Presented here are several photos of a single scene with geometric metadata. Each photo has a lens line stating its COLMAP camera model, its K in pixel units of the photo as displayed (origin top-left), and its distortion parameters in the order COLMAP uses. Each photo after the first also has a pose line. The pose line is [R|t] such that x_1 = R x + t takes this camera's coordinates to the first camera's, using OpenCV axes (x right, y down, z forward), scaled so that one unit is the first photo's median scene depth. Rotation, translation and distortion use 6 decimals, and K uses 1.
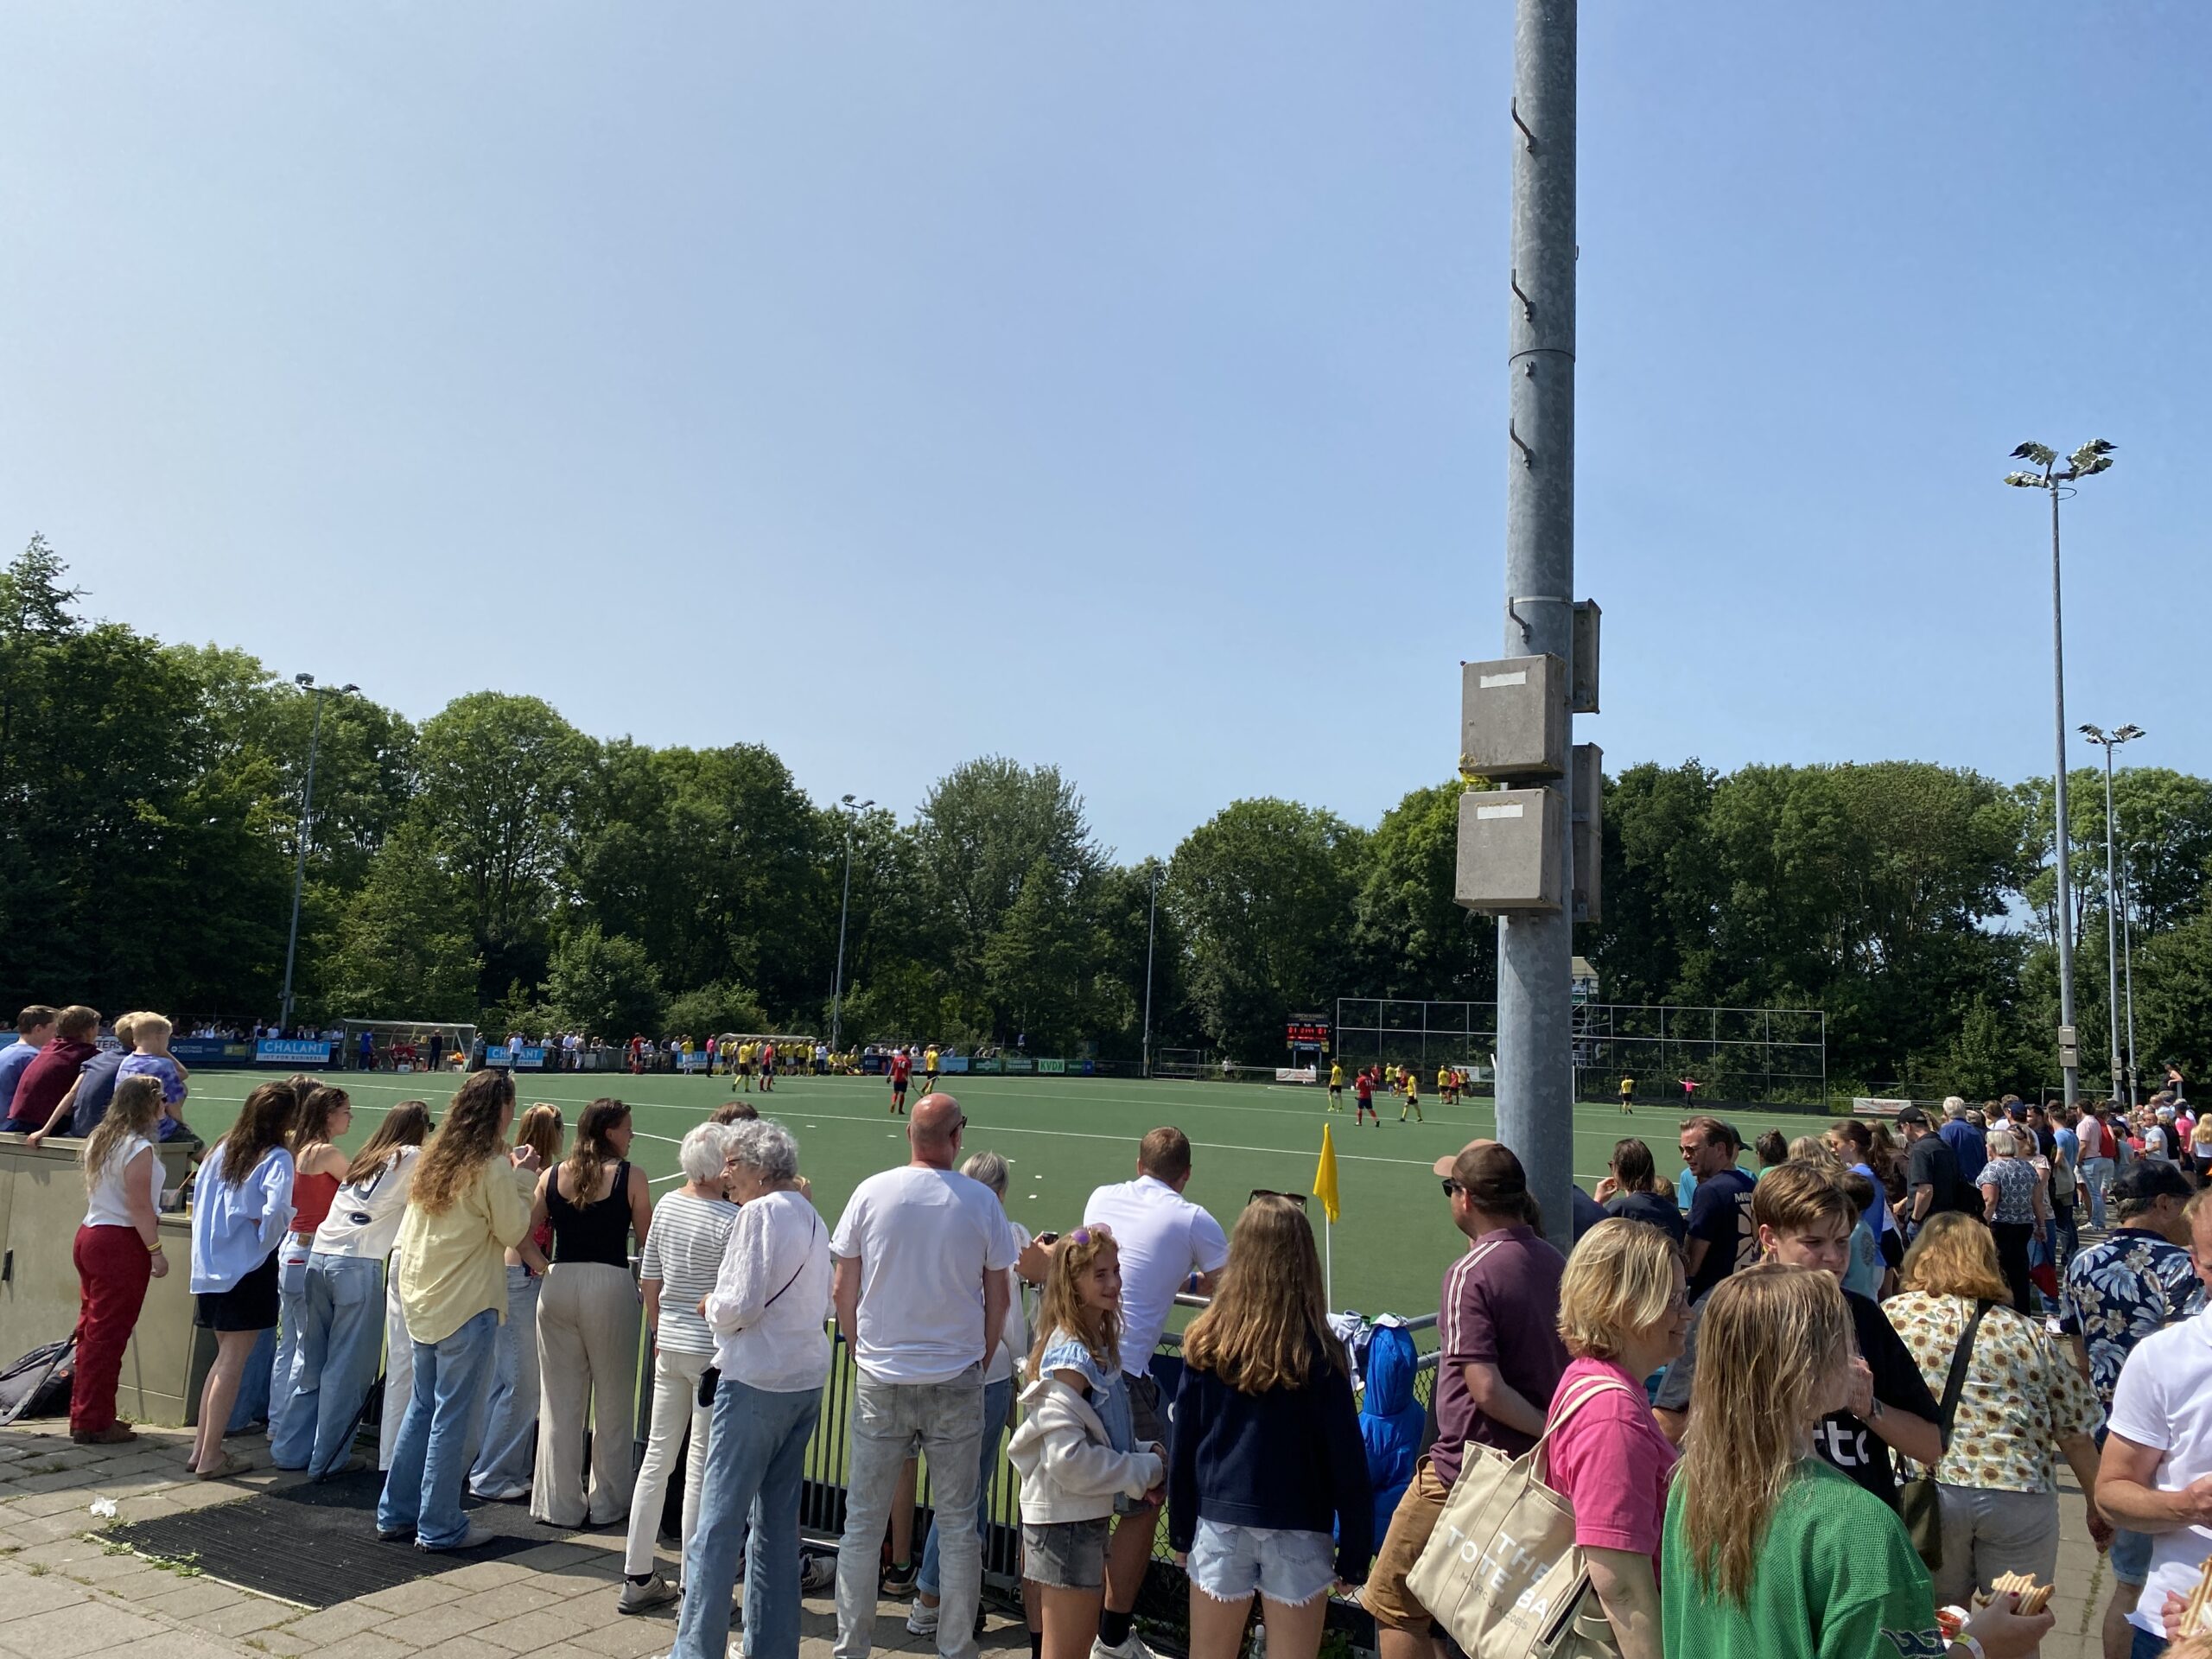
lens RADIAL K [[1696.6, 0, 1113.8], [0, 1696.6, 812.1], [0, 0, 1]] dist [0.065478, -0.086544]
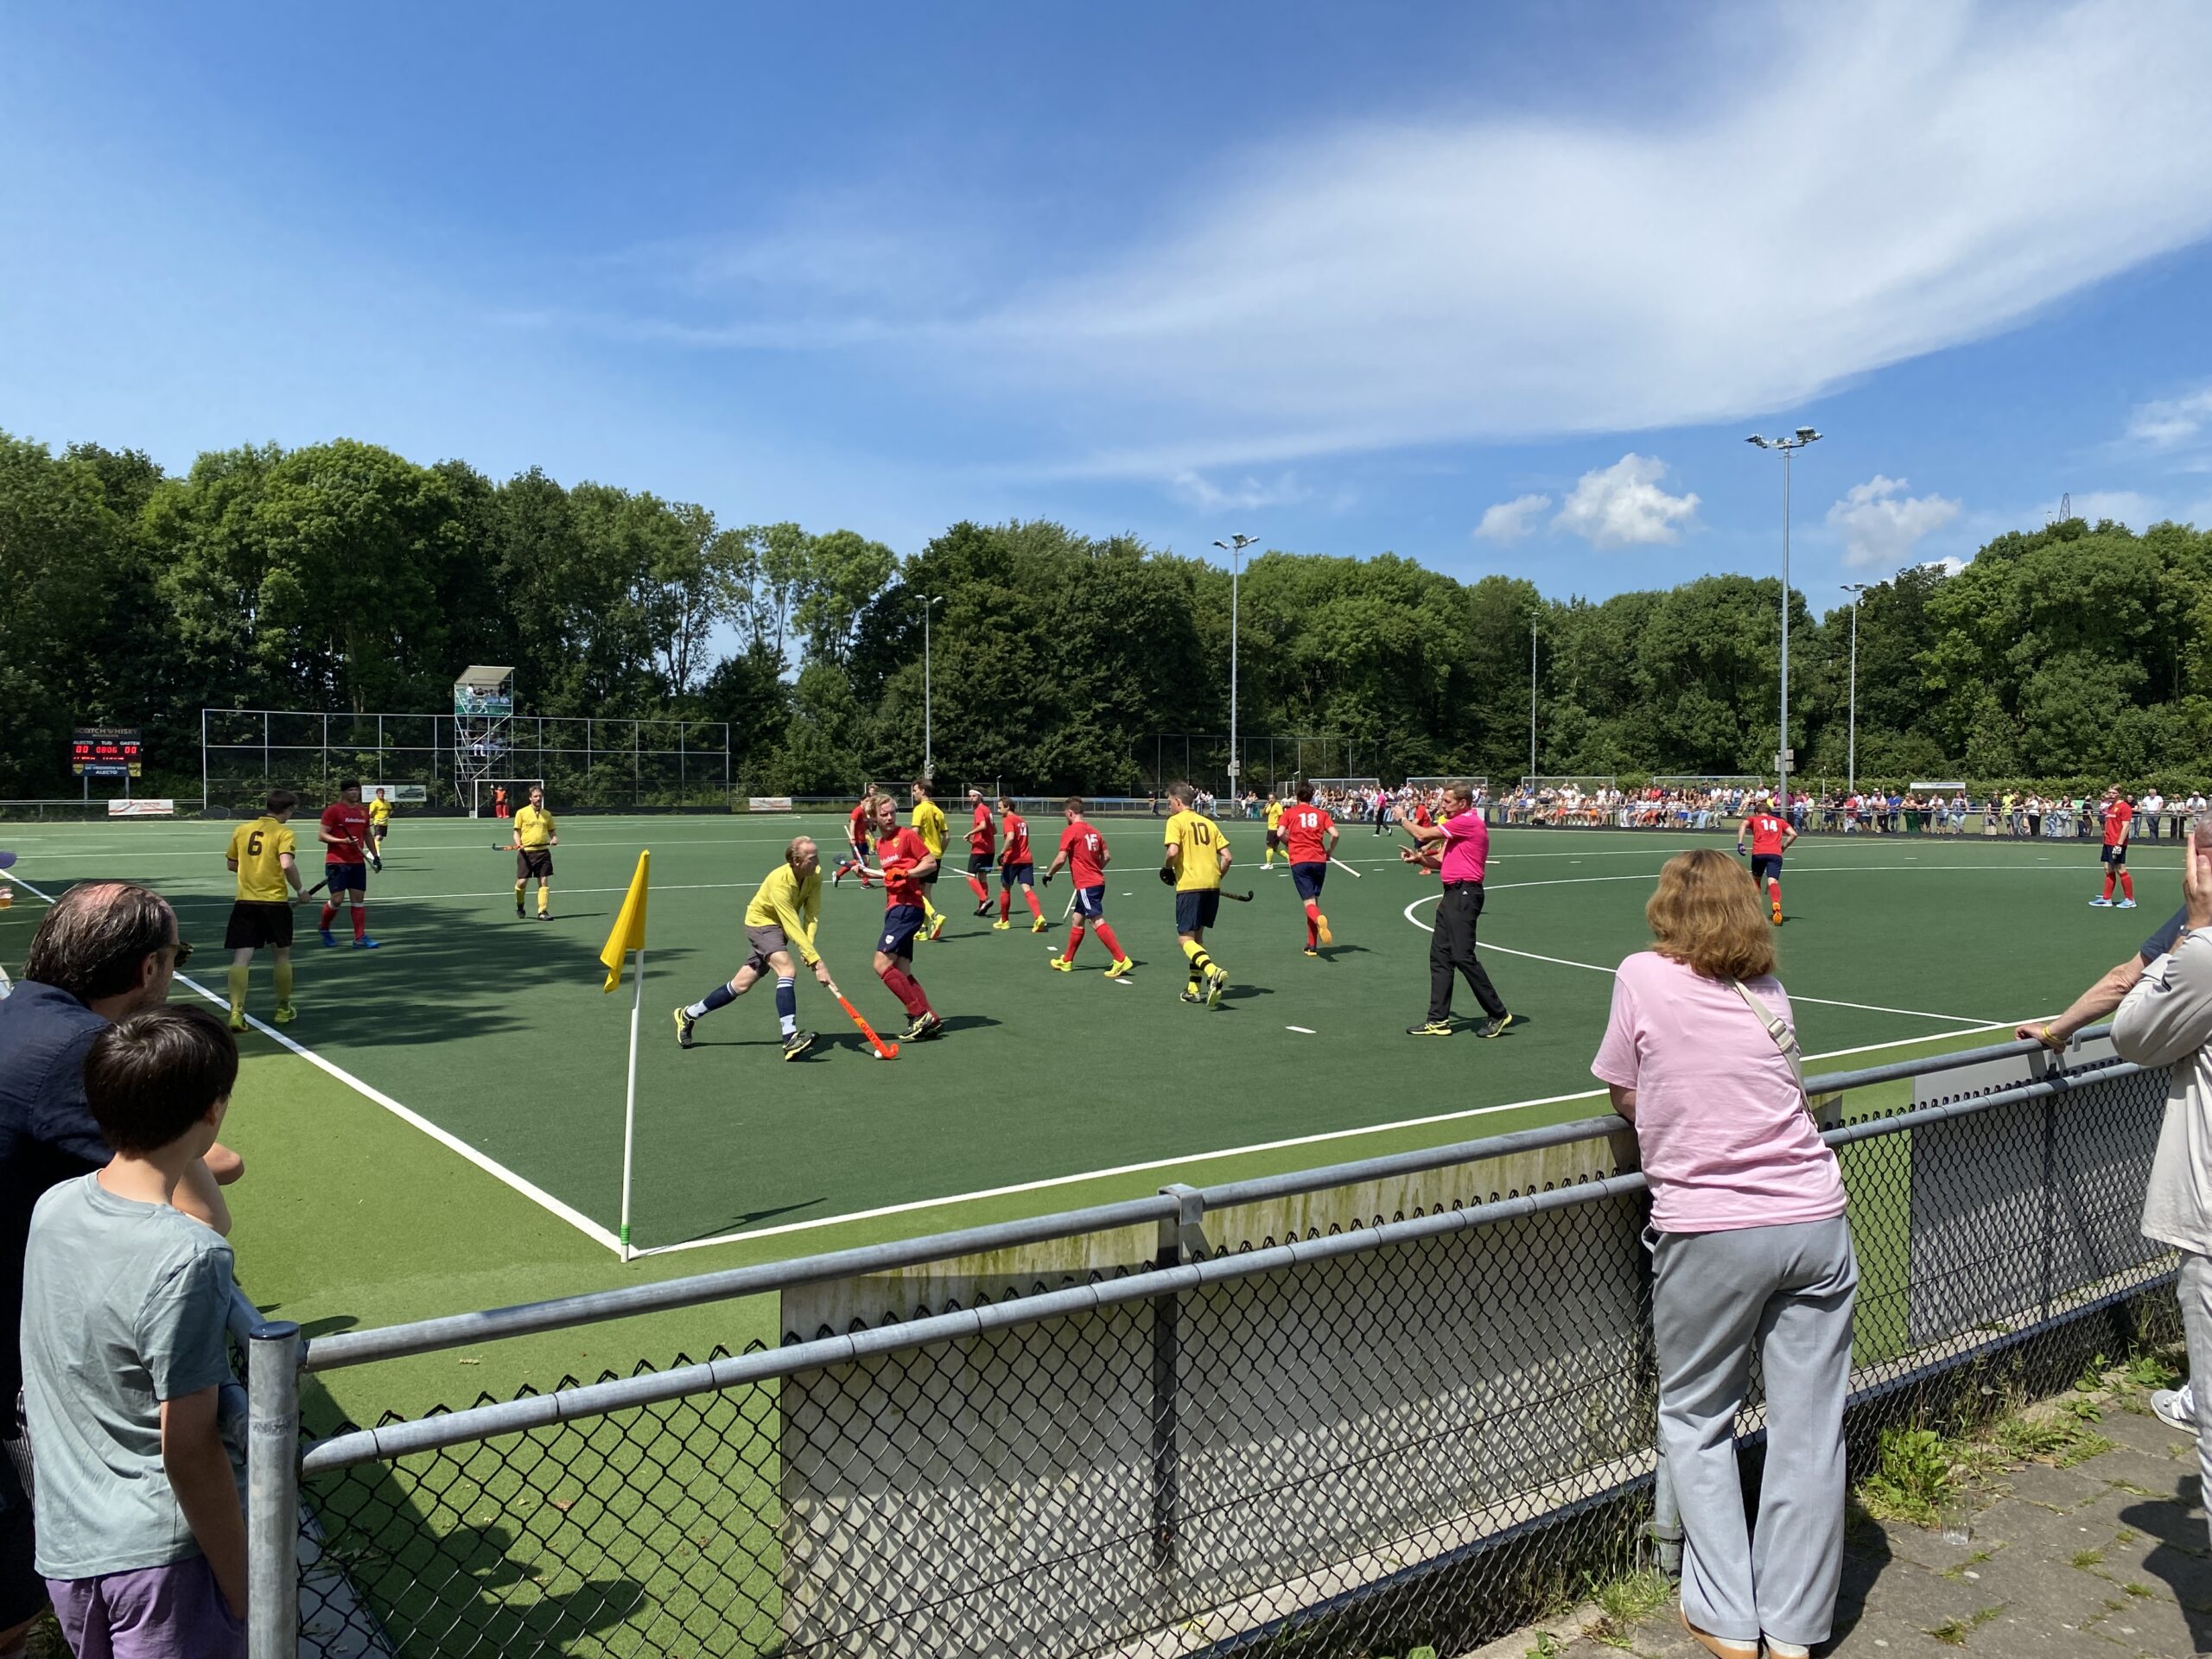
lens RADIAL K [[1696.6, 0, 1106.6], [0, 1696.6, 829.8], [0, 0, 1]] dist [0.065478, -0.086544]
pose [[0.378885, -0.071962, 0.922642, -0.469204], [-0.117126, 0.985226, 0.124942, 0.014580], [-0.918002, -0.155404, 0.364859, 0.314908]]
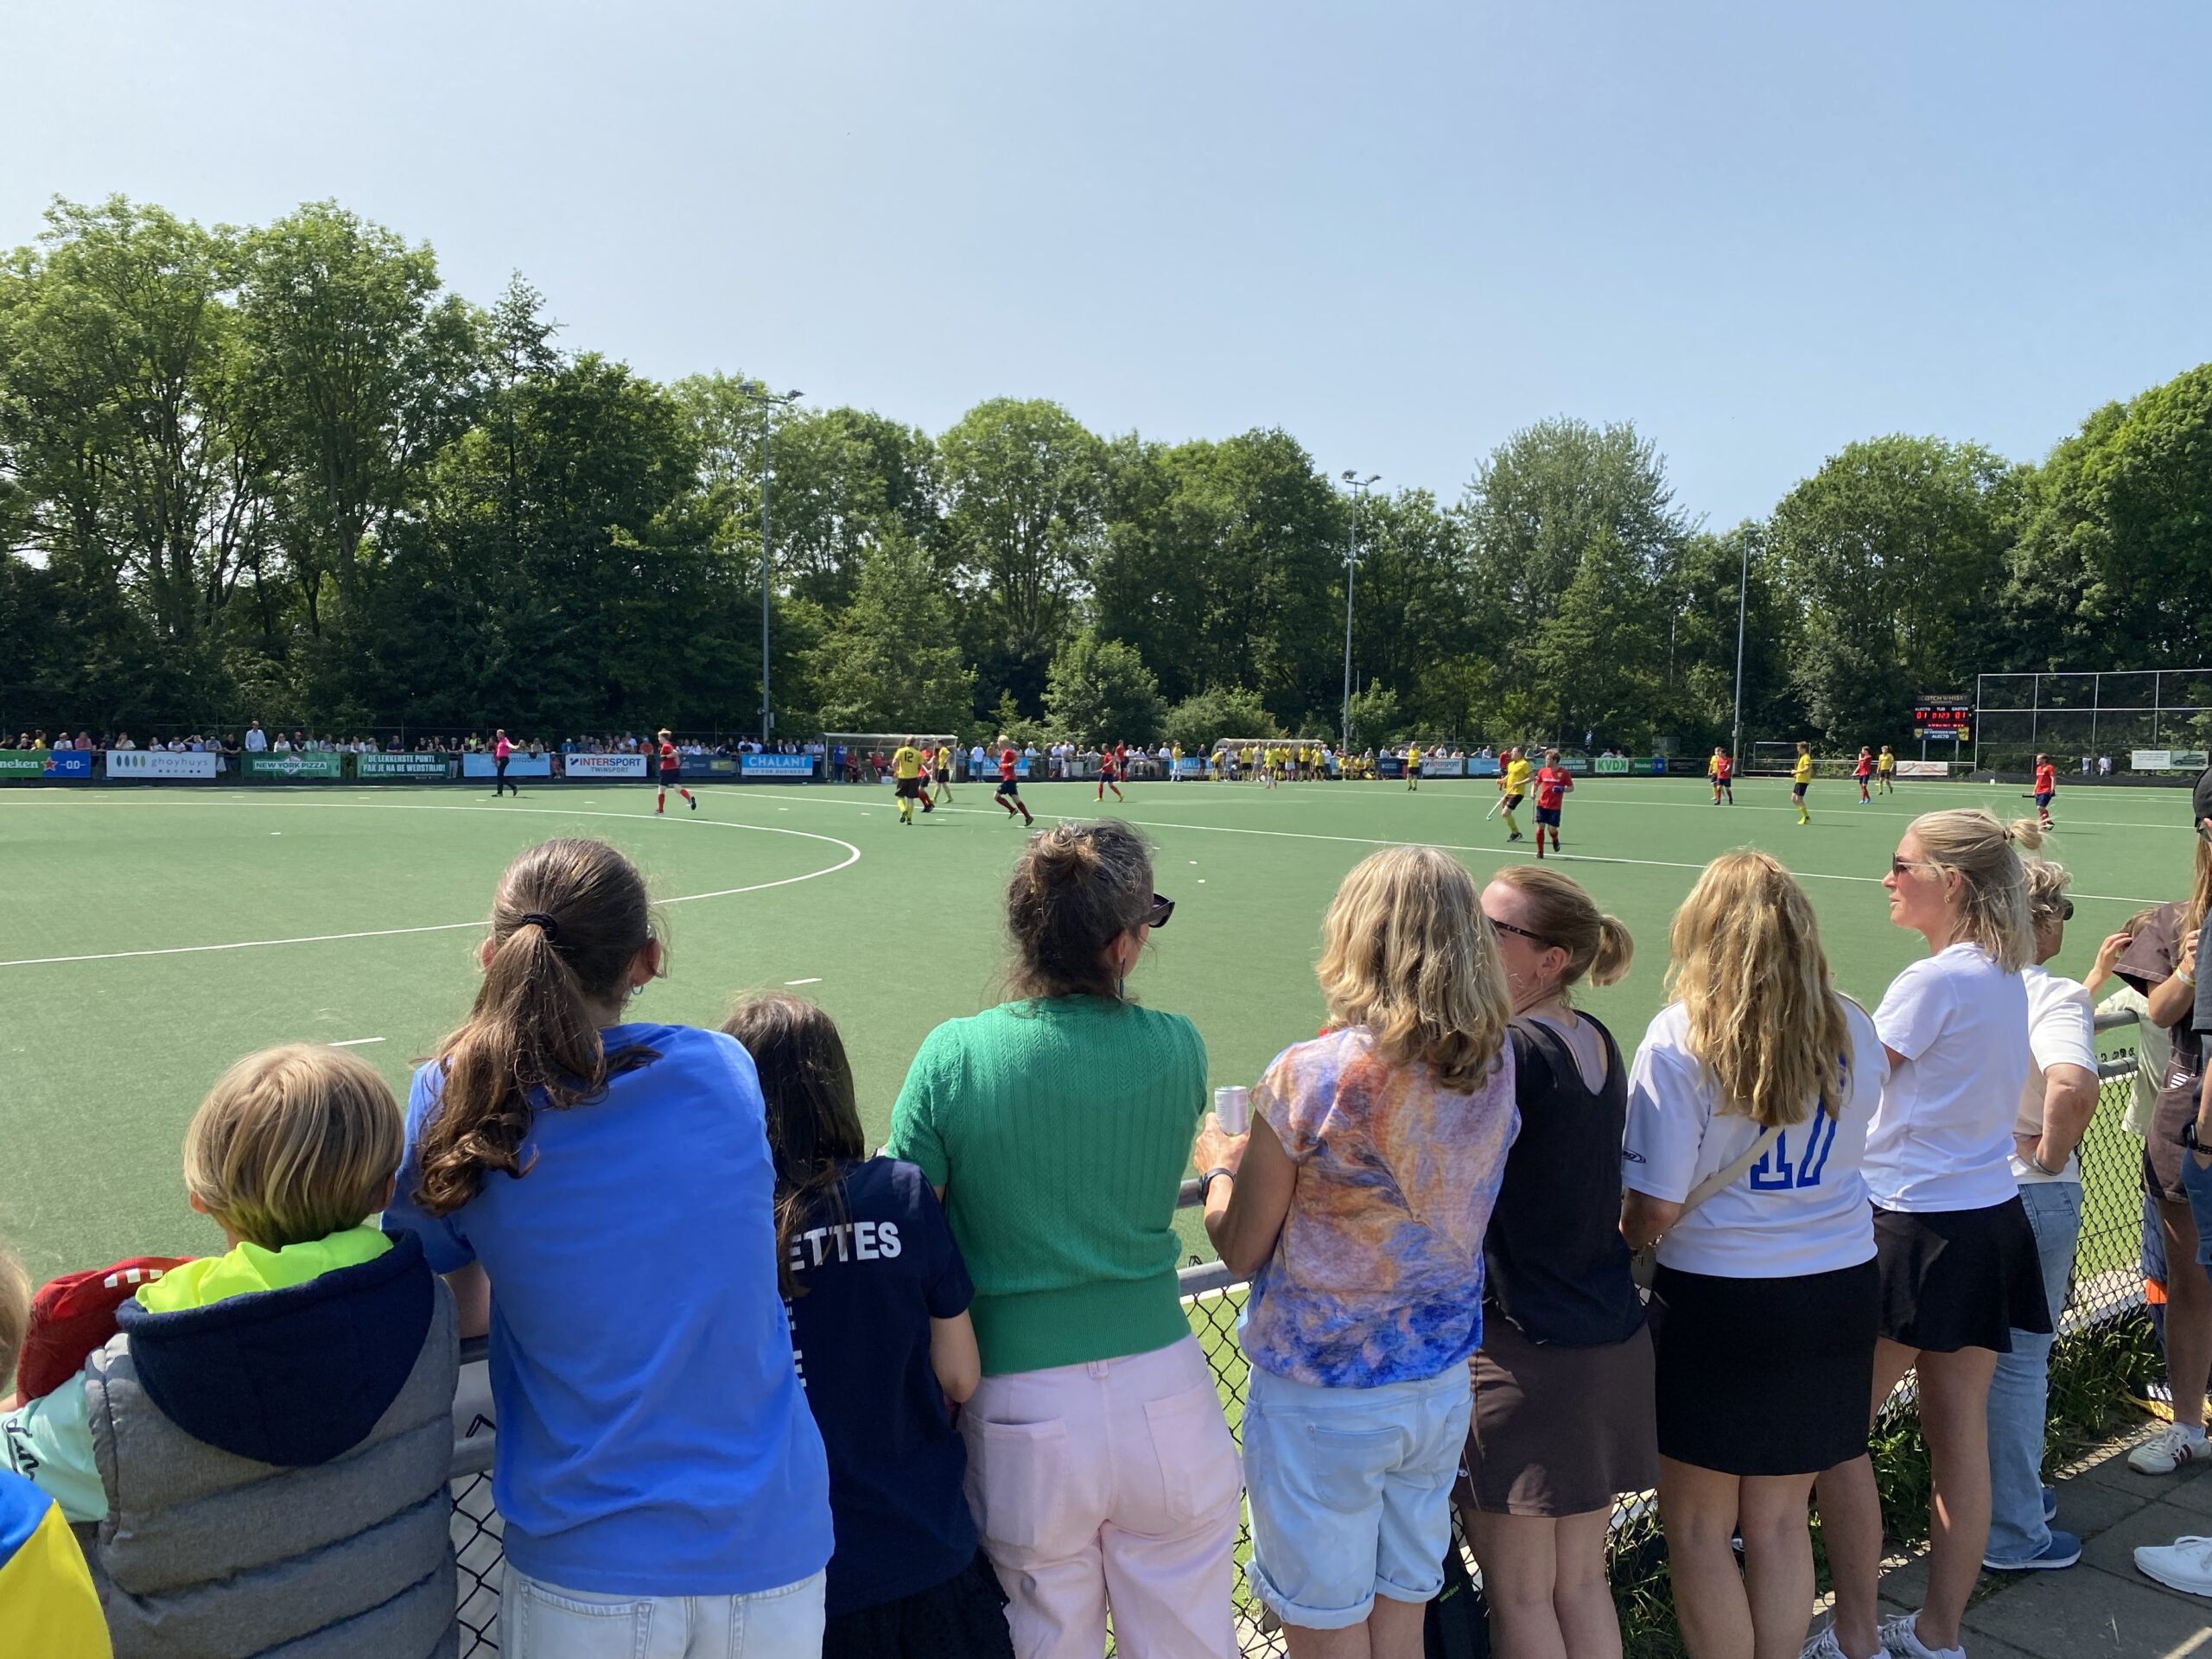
lens RADIAL K [[1696.6, 0, 1105.2], [0, 1696.6, 826.8], [0, 0, 1]] dist [0.065478, -0.086544]
pose [[0.928743, -0.008955, -0.370616, 0.048351], [0.075462, 0.983345, 0.165343, 0.013913], [0.362962, -0.181528, 0.913951, 0.085225]]
